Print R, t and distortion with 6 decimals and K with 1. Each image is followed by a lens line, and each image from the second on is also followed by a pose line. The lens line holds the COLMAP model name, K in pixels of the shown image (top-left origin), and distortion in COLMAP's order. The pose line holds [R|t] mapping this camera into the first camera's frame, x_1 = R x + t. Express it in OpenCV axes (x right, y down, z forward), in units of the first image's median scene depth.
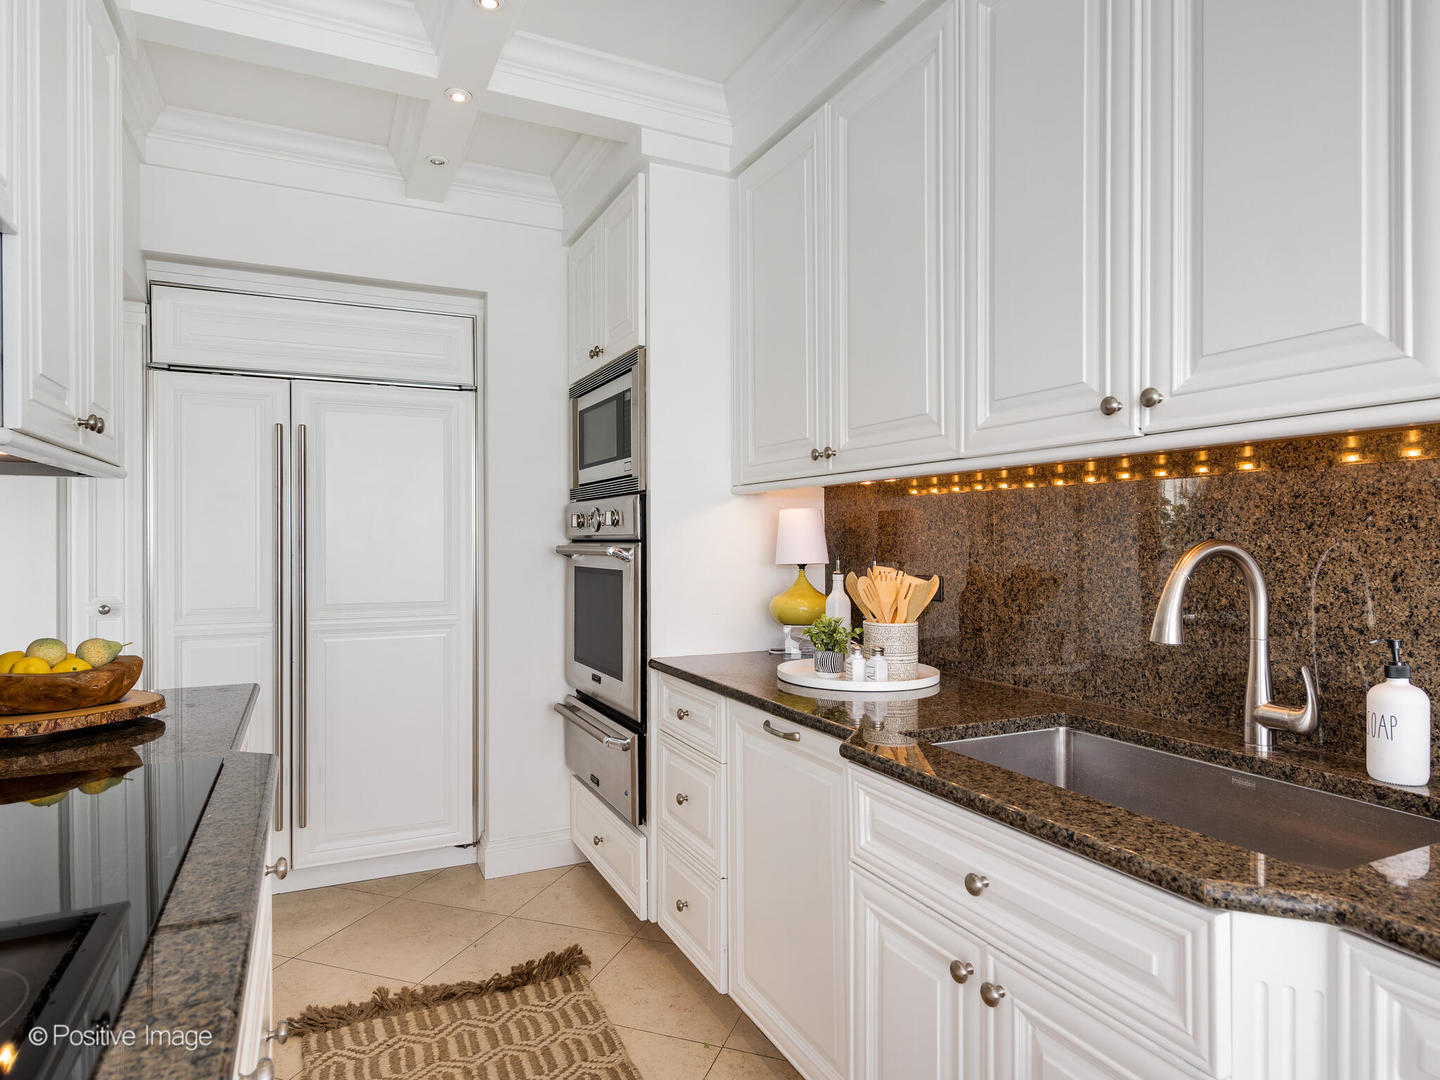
lens RADIAL K [[778.2, 0, 677.8], [0, 778.2, 534.6], [0, 0, 1]] dist [-0.003938, -0.001588]
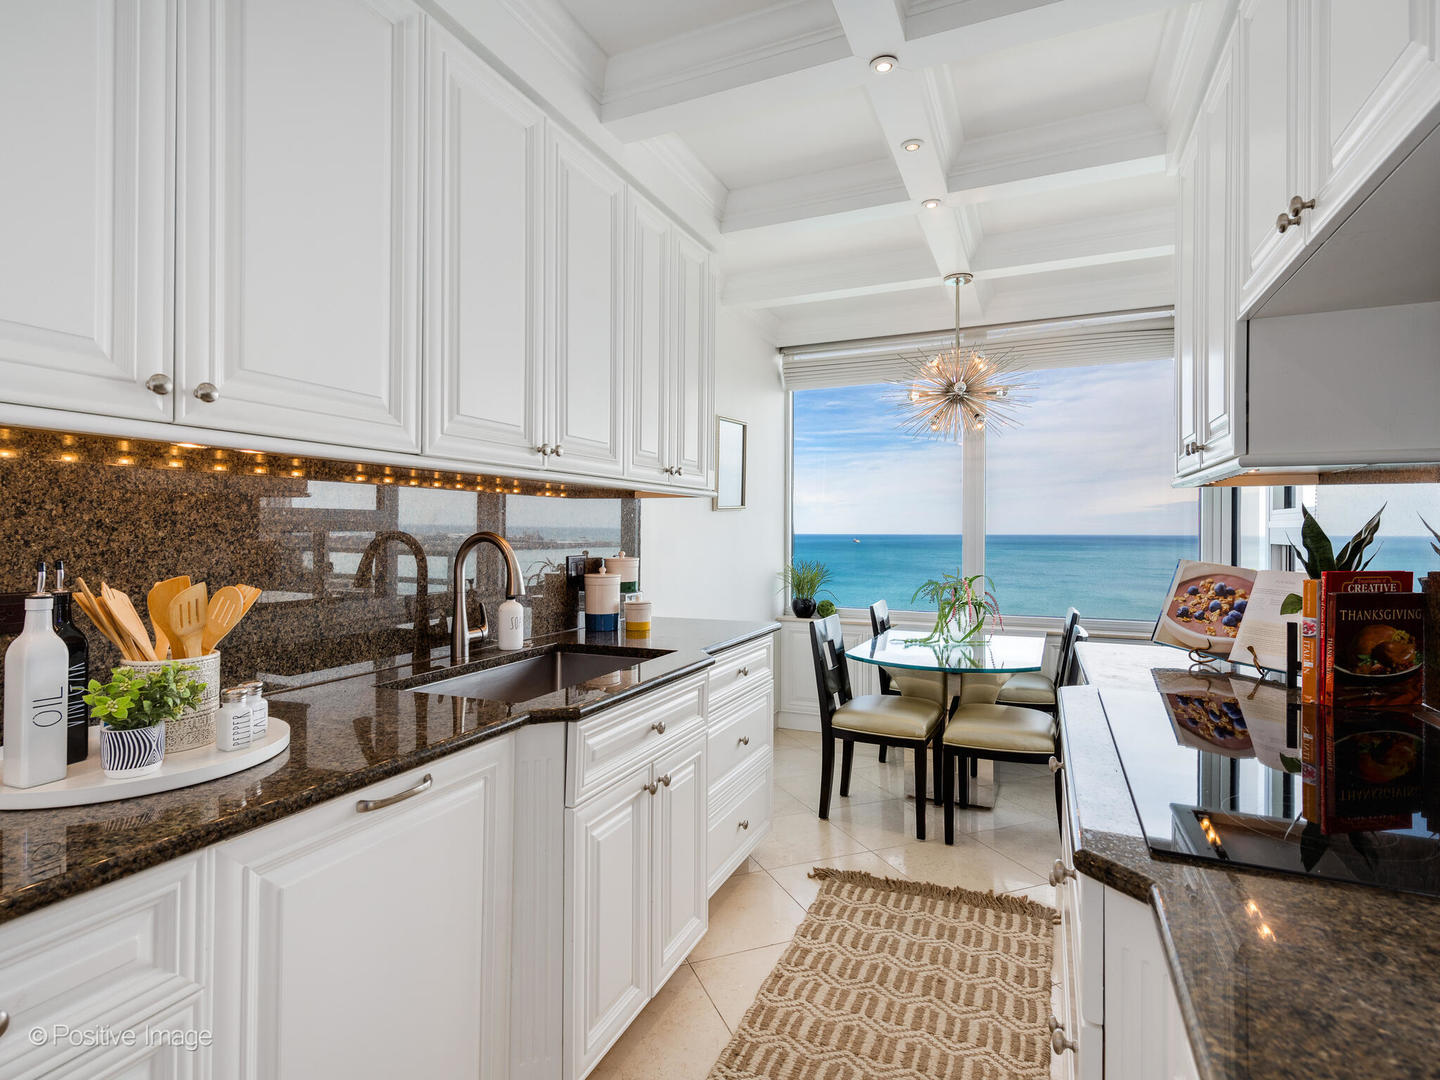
lens RADIAL K [[778.2, 0, 677.8], [0, 778.2, 534.6], [0, 0, 1]] dist [-0.003938, -0.001588]
pose [[-0.633165, -0.002308, 0.774013, -0.550085], [-0.003545, 0.999994, 0.000081, 0.007203], [-0.774009, -0.002693, -0.633169, 1.153308]]
